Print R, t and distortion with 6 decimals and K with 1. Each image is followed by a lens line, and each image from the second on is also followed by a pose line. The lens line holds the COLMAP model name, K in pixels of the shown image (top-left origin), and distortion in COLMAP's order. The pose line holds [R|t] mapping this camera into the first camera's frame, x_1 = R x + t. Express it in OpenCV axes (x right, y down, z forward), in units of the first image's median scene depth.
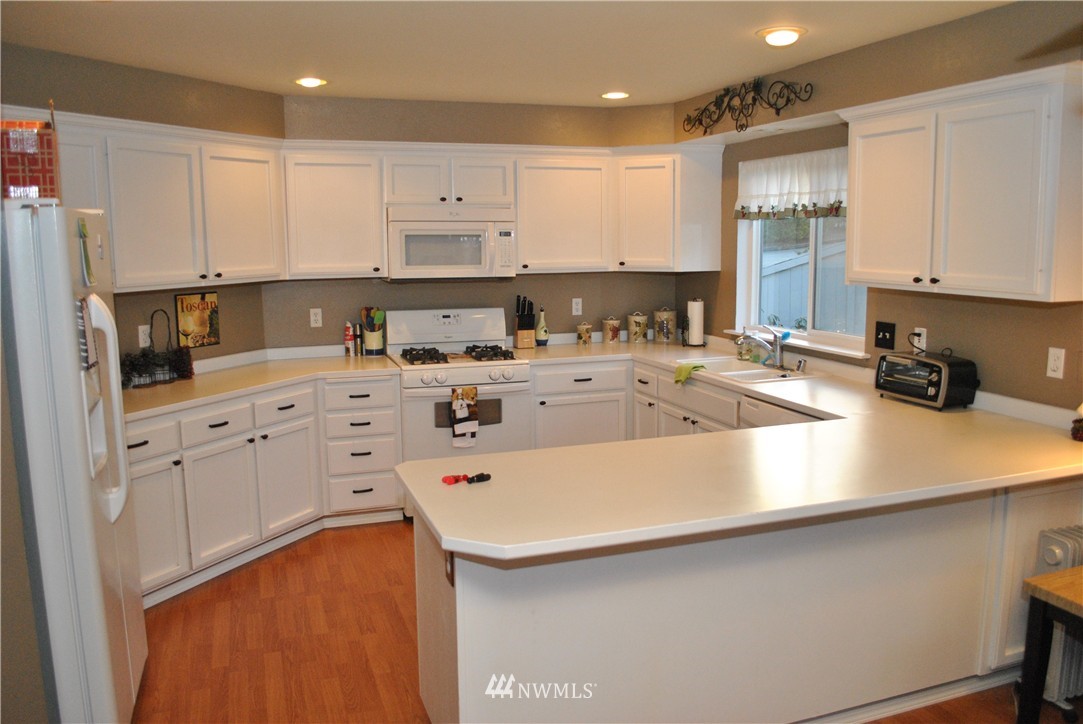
lens RADIAL K [[851.3, 0, 543.2], [0, 851.3, 362.8], [0, 0, 1]] dist [-0.081431, 0.002549]
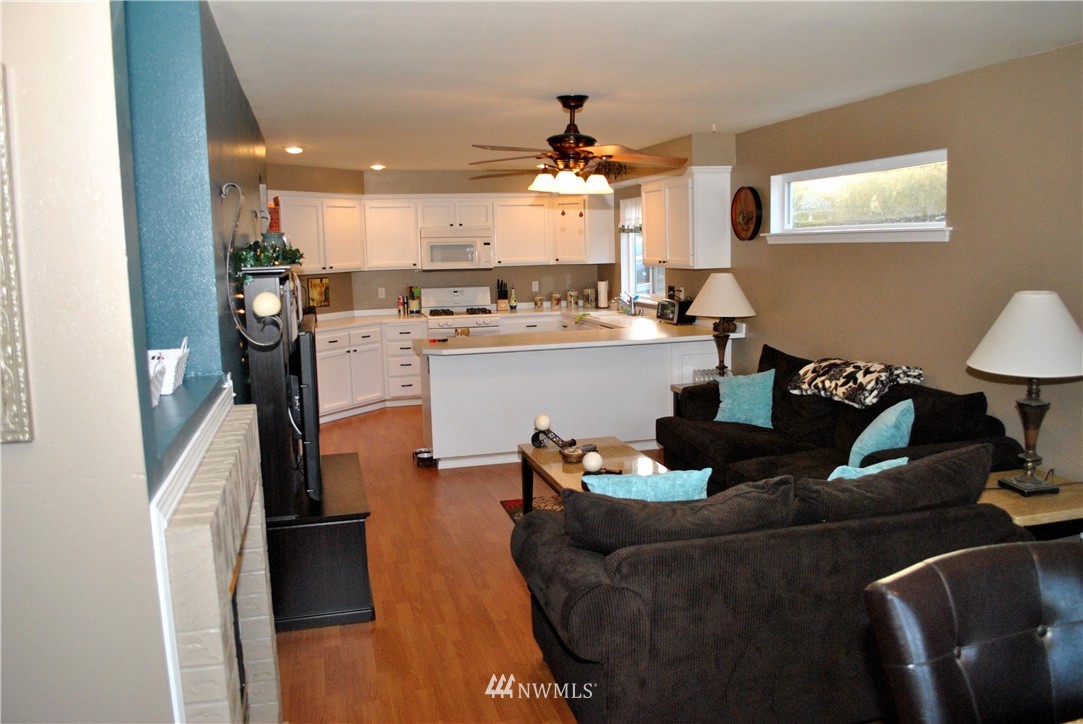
lens RADIAL K [[851.3, 0, 541.6], [0, 851.3, 361.9], [0, 0, 1]] dist [-0.081431, 0.002549]
pose [[0.996753, -0.005427, -0.080335, 0.209419], [0.004618, 0.999937, -0.010247, 0.112620], [0.080385, 0.009843, 0.996715, -0.750746]]
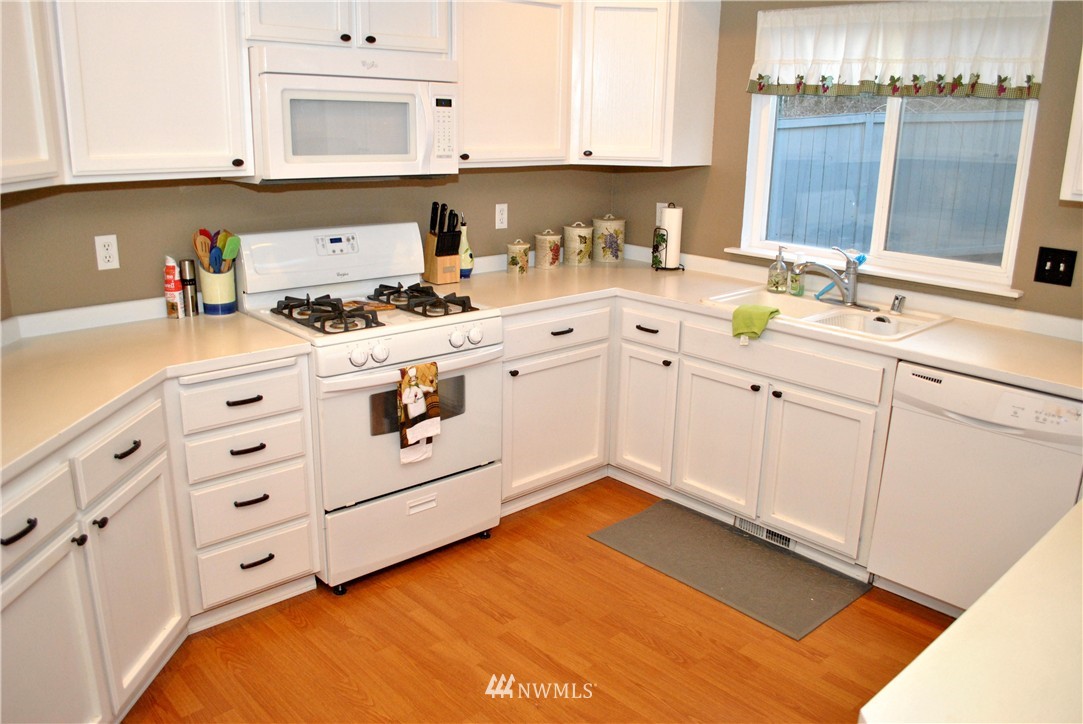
lens RADIAL K [[851.3, 0, 548.0], [0, 851.3, 365.0], [0, 0, 1]] dist [-0.081431, 0.002549]
pose [[0.916149, -0.085962, 0.391511, -0.228141], [0.031009, 0.989006, 0.144588, -0.051163], [-0.399636, -0.120324, 0.908743, 0.399521]]
